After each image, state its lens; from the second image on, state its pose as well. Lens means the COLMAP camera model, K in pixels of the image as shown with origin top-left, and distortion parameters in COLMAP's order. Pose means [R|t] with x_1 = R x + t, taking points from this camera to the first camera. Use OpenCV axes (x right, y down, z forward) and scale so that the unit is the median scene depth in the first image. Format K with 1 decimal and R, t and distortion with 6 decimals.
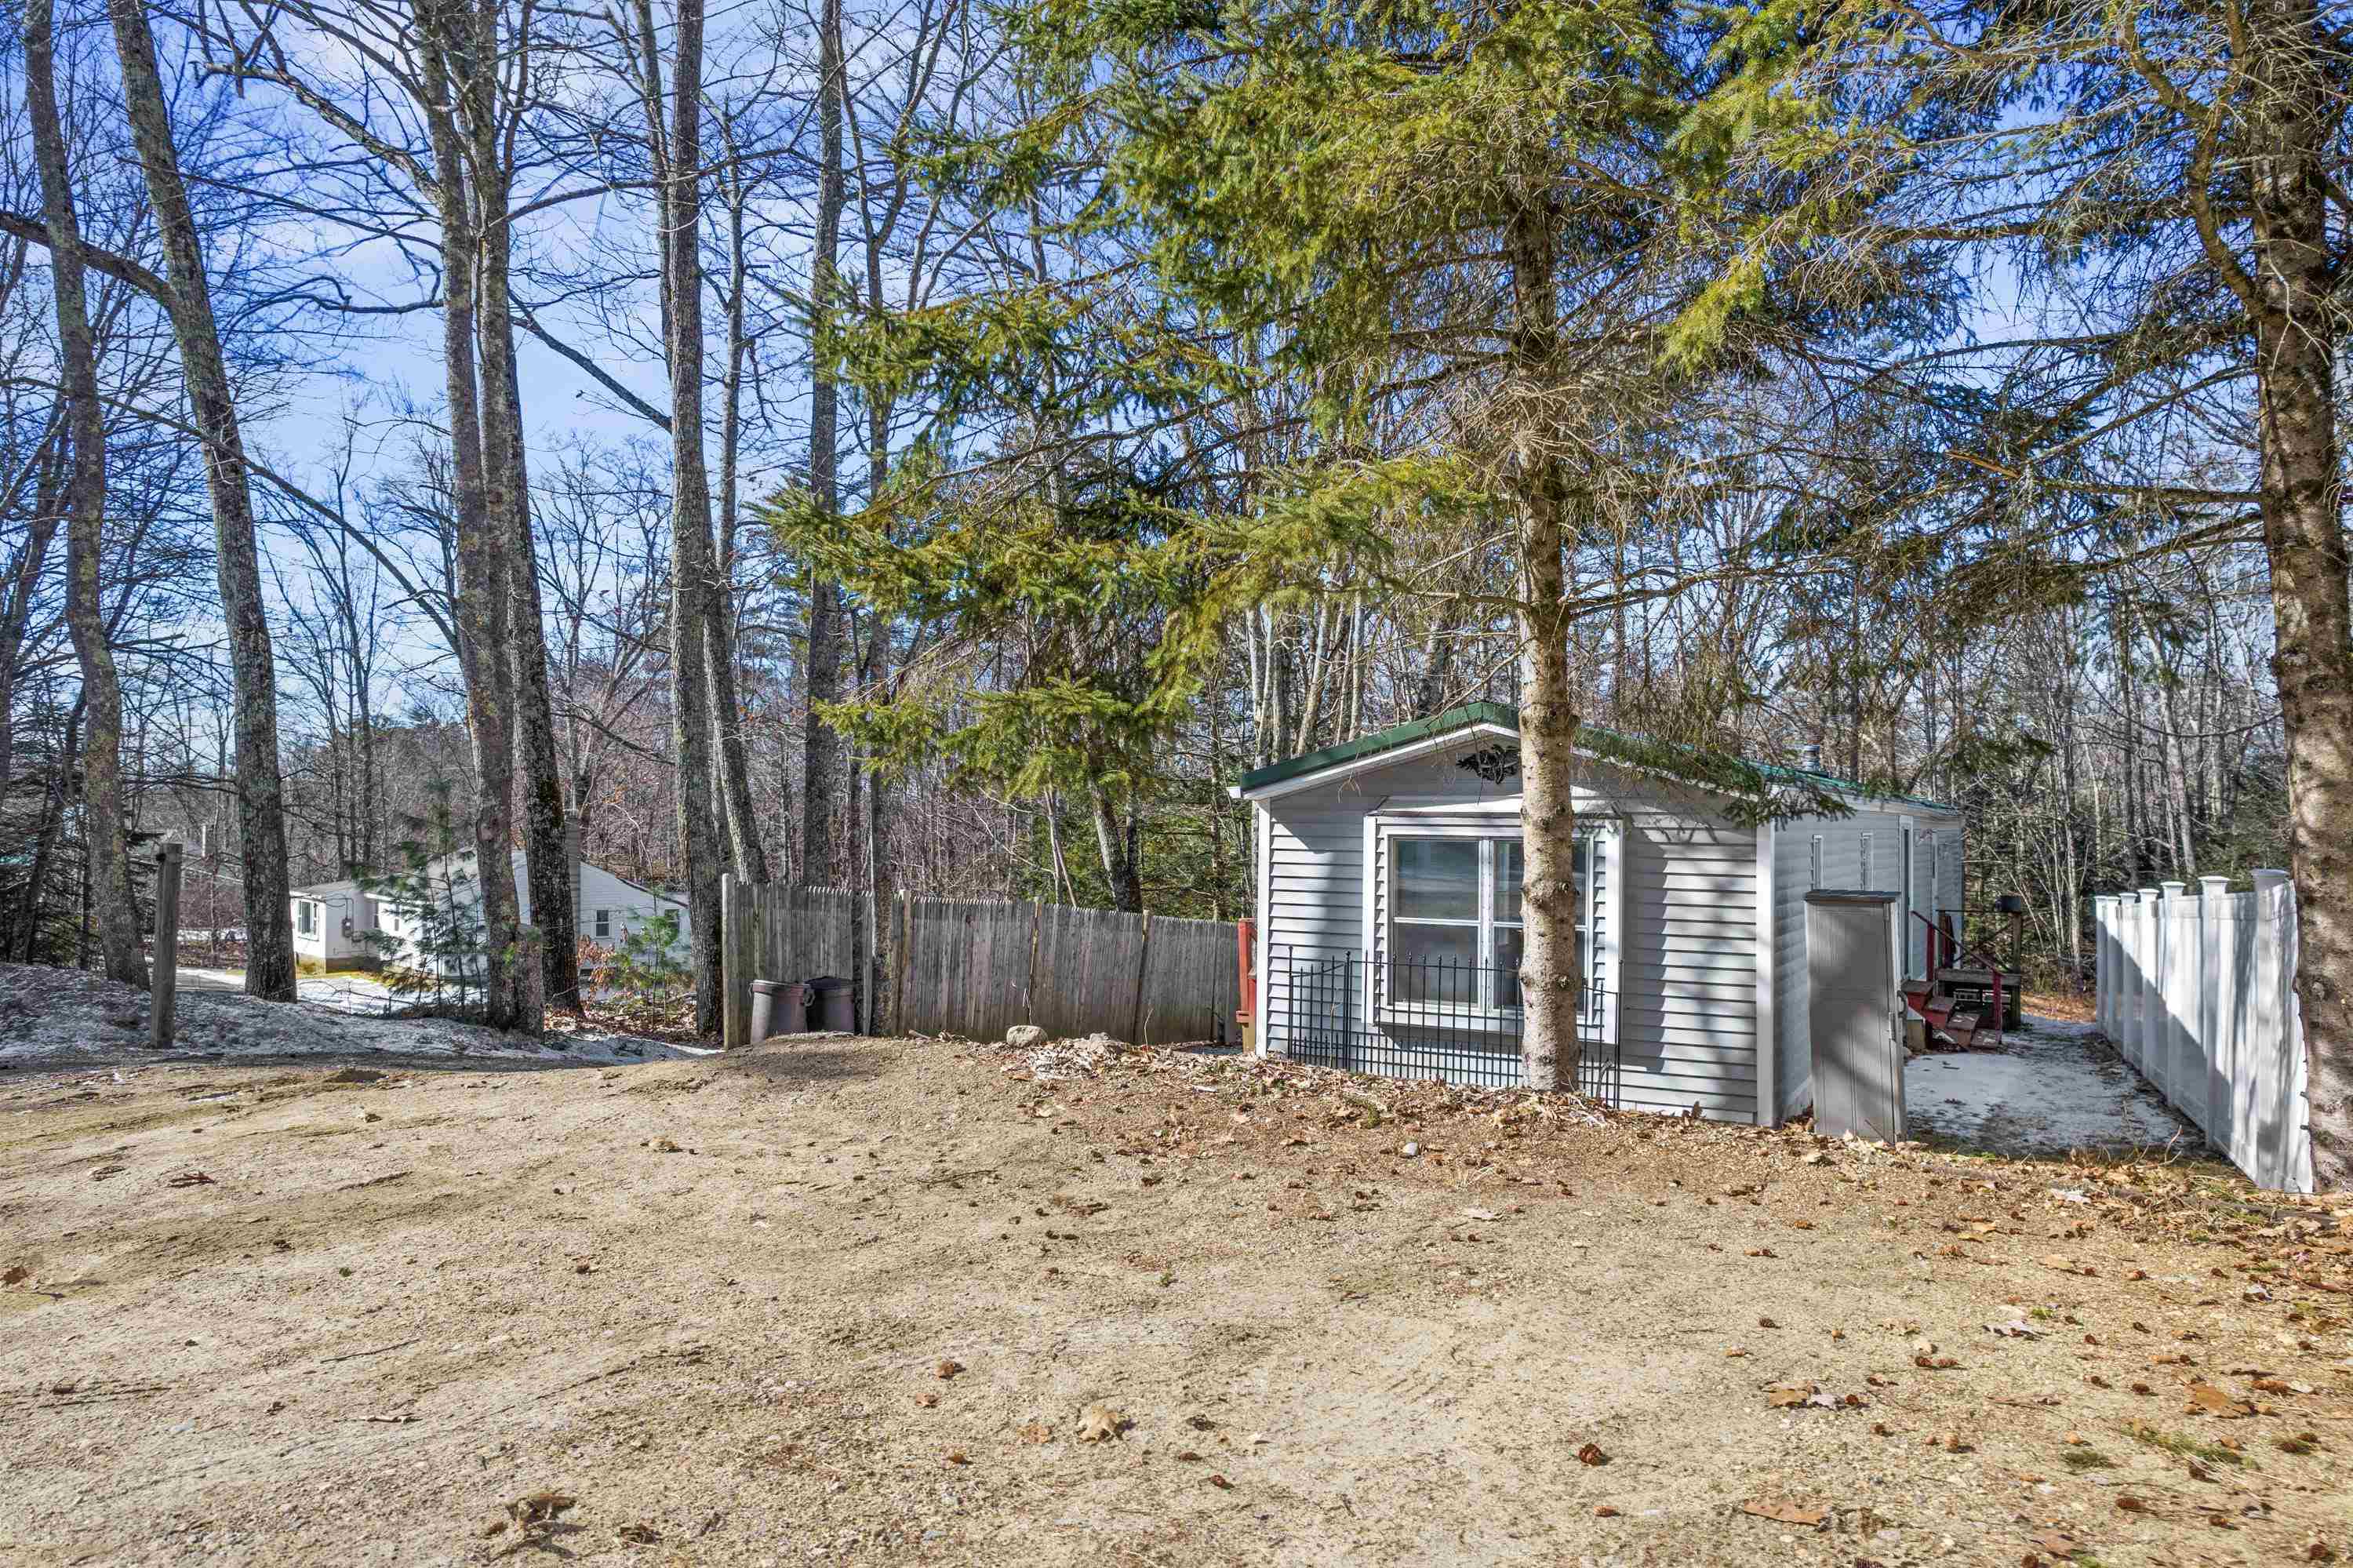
lens RADIAL K [[1502.3, 0, 1178.2], [0, 1502.3, 806.1], [0, 0, 1]] dist [-0.042934, 0.042433]
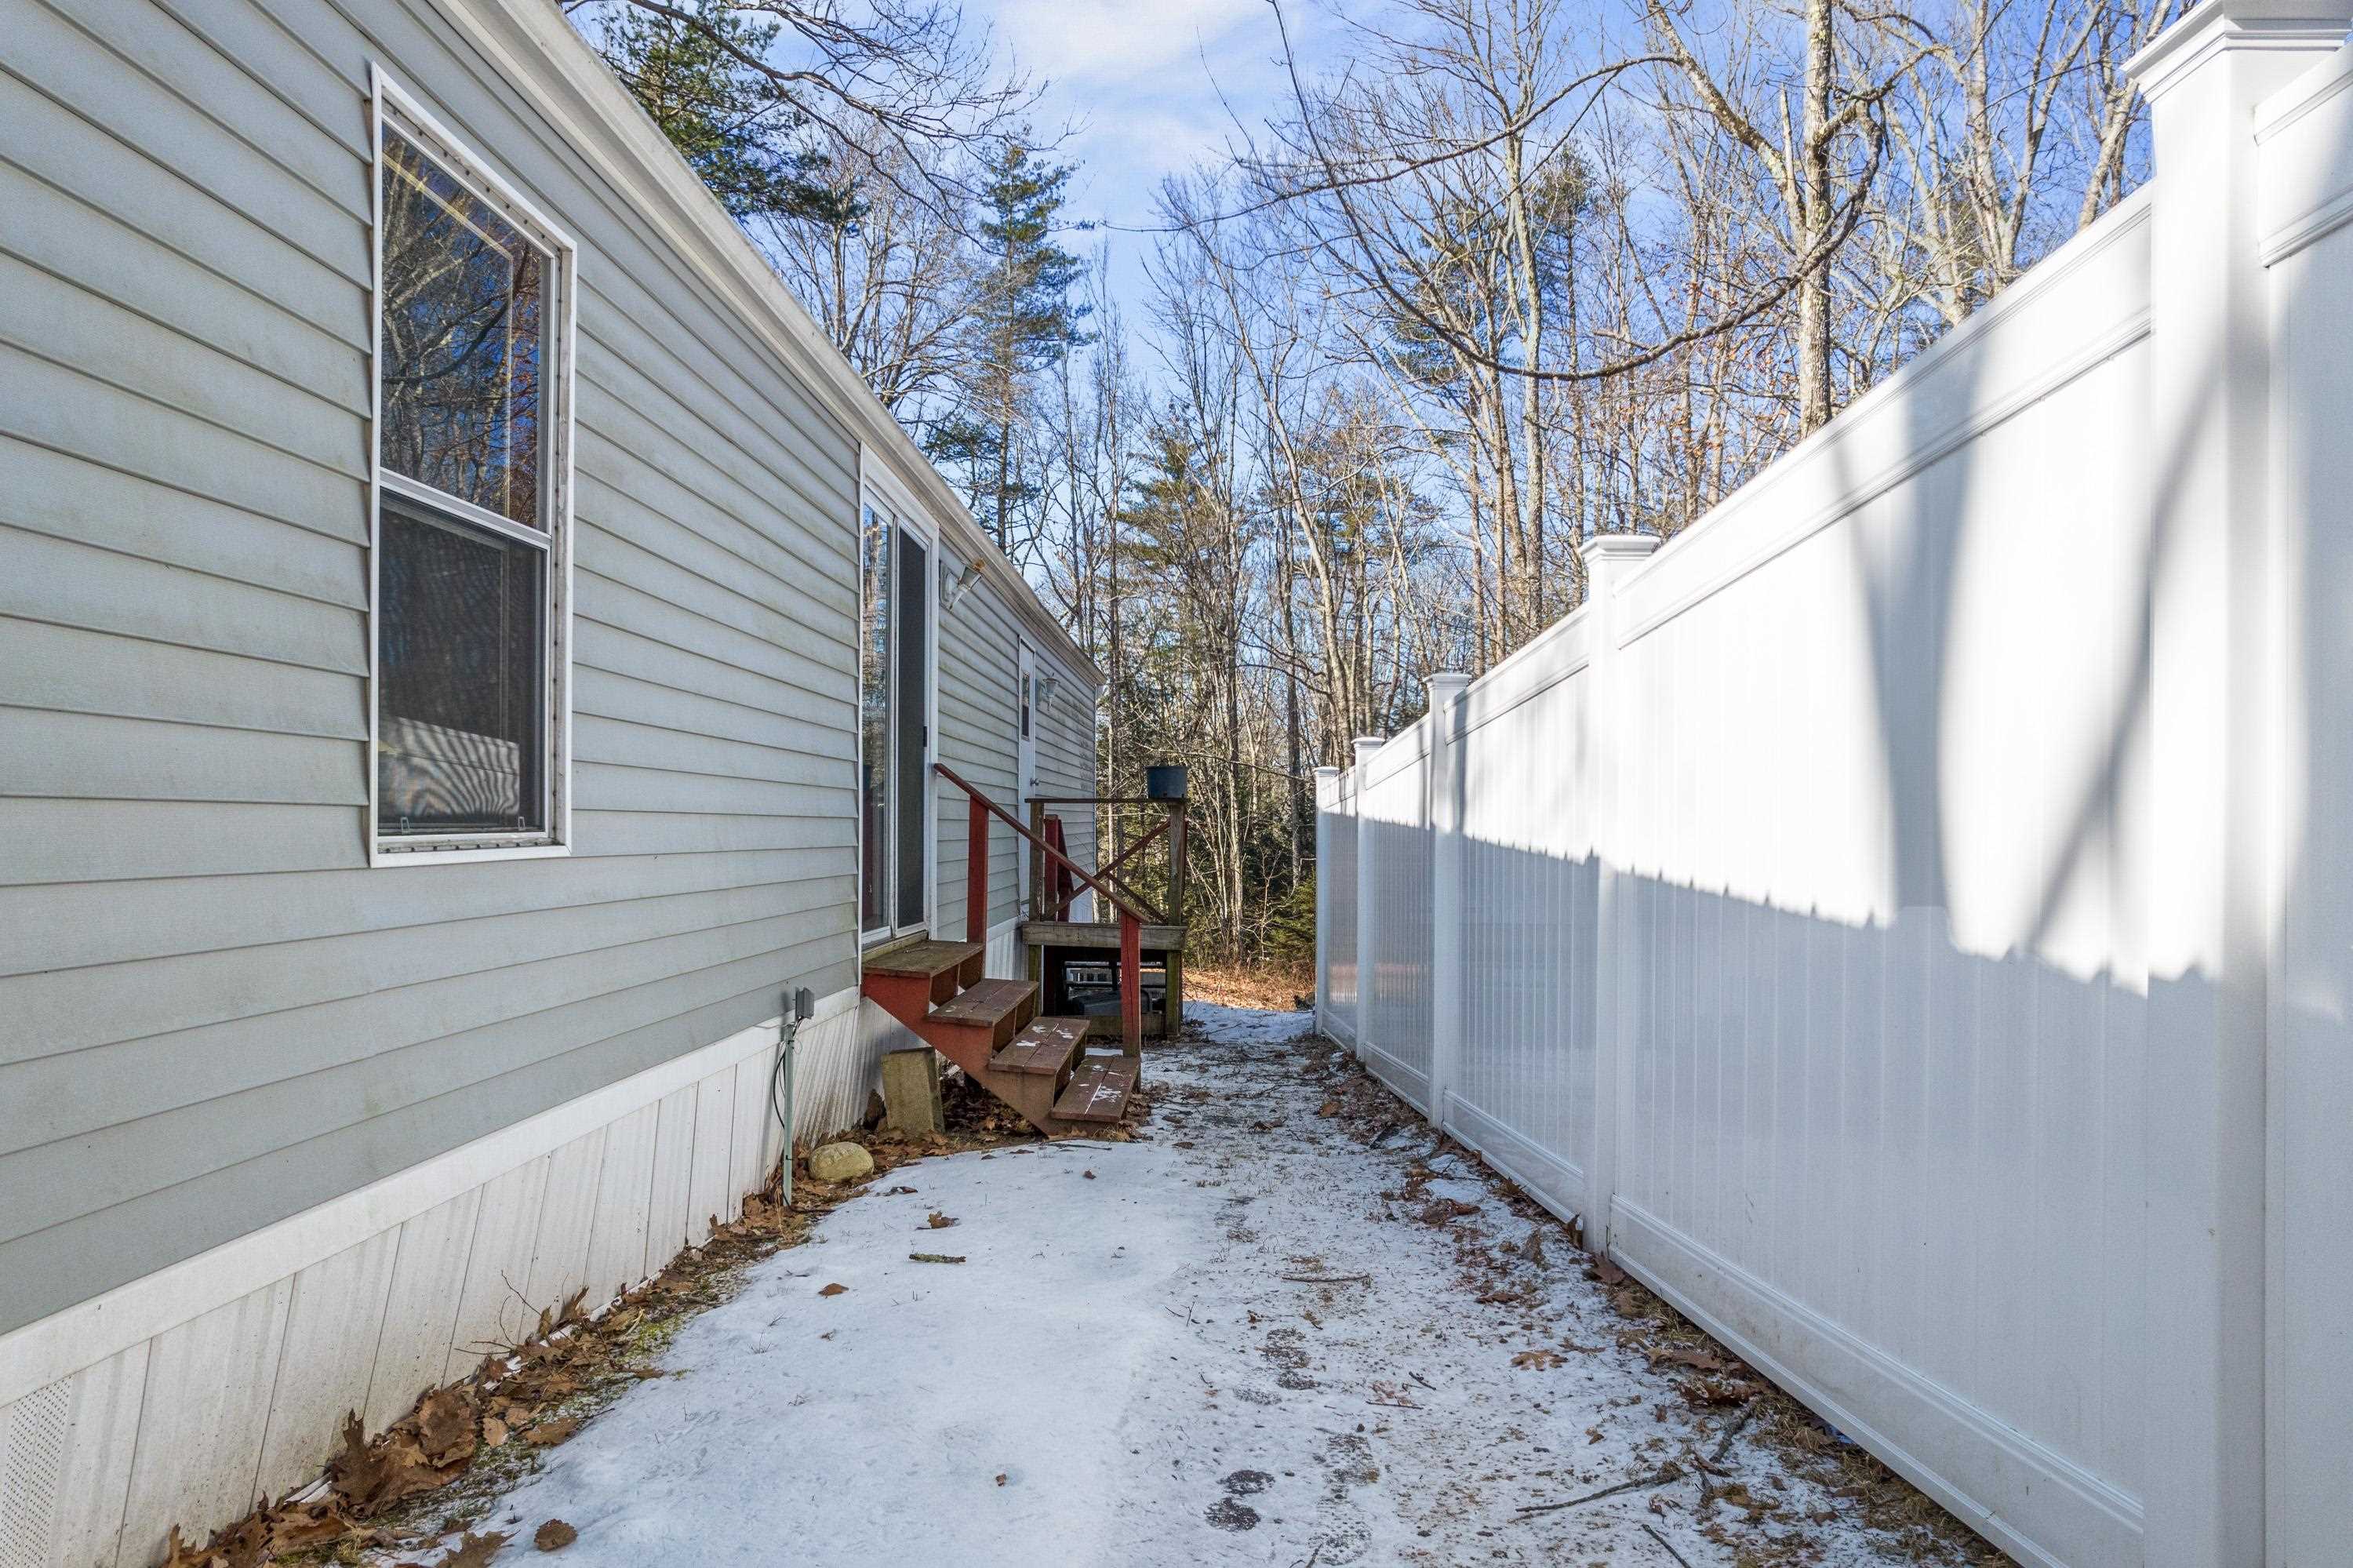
lens RADIAL K [[1502.3, 0, 1178.2], [0, 1502.3, 806.1], [0, 0, 1]] dist [-0.042934, 0.042433]
pose [[0.871782, 0.003346, 0.489882, 0.346926], [-0.004354, 0.999990, 0.000918, 0.078719], [-0.489874, -0.002933, 0.871788, 0.612051]]
